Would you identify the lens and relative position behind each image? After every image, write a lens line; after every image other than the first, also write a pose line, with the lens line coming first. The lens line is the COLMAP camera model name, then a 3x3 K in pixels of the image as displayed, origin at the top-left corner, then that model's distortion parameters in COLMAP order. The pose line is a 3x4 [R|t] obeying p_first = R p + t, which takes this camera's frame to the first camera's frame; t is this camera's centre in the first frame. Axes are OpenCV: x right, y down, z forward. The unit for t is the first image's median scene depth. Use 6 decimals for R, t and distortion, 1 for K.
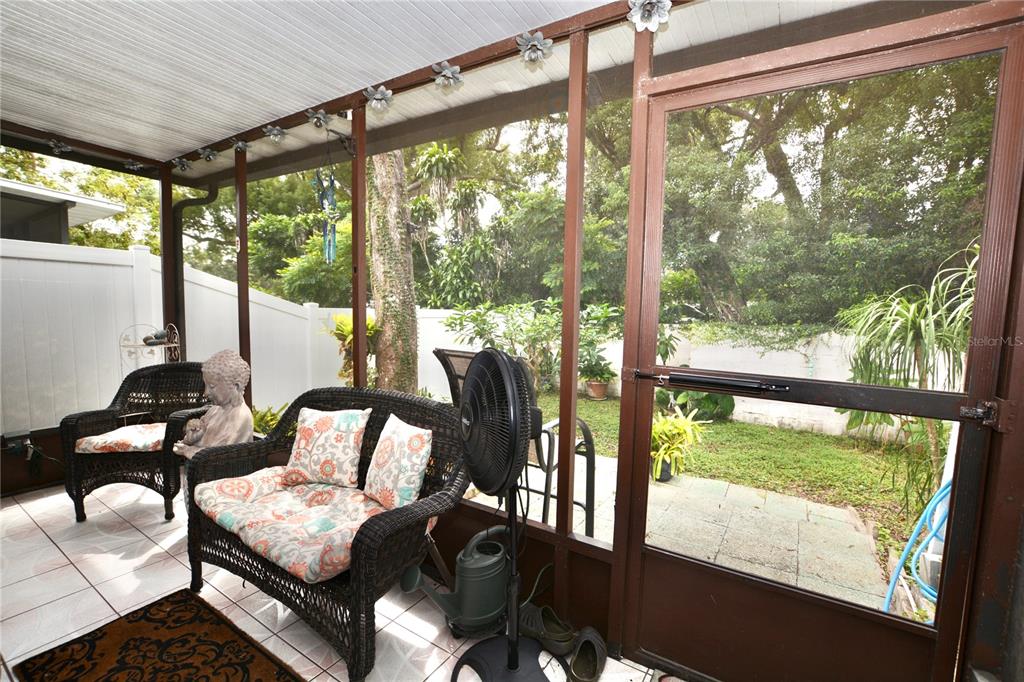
lens RADIAL K [[453.5, 0, 513.2], [0, 453.5, 343.7], [0, 0, 1]] dist [-0.028650, 0.004046]
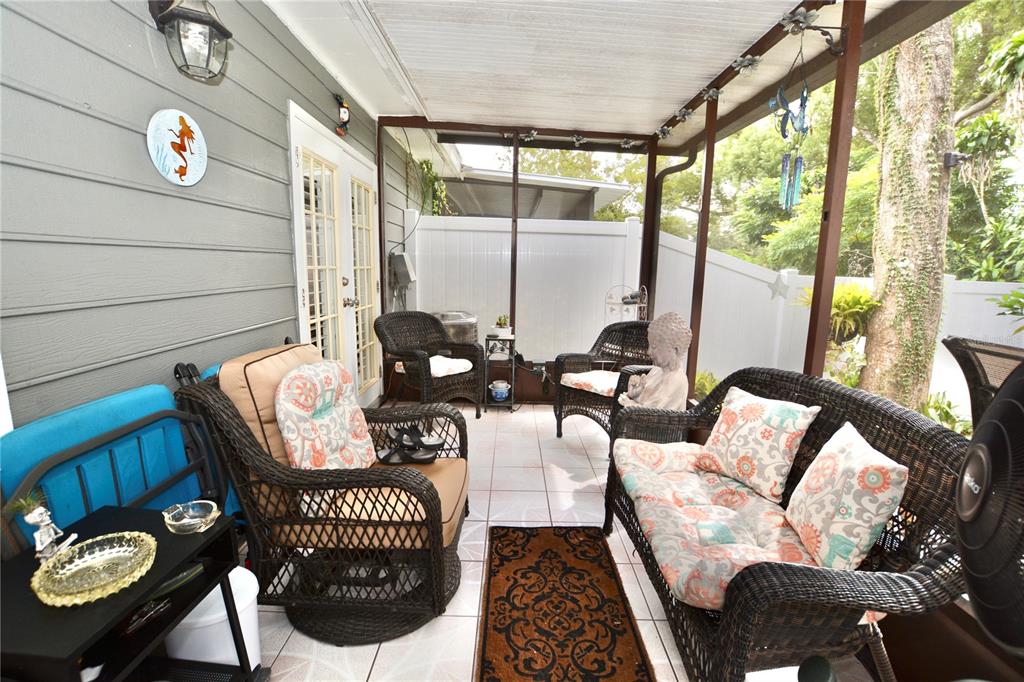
lens RADIAL K [[453.5, 0, 513.3], [0, 453.5, 341.3], [0, 0, 1]] dist [-0.028650, 0.004046]
pose [[0.544060, 0.129793, -0.828947, 0.002945], [-0.079370, 0.991494, 0.103151, 0.001641], [0.835284, 0.009673, 0.549734, 0.166873]]
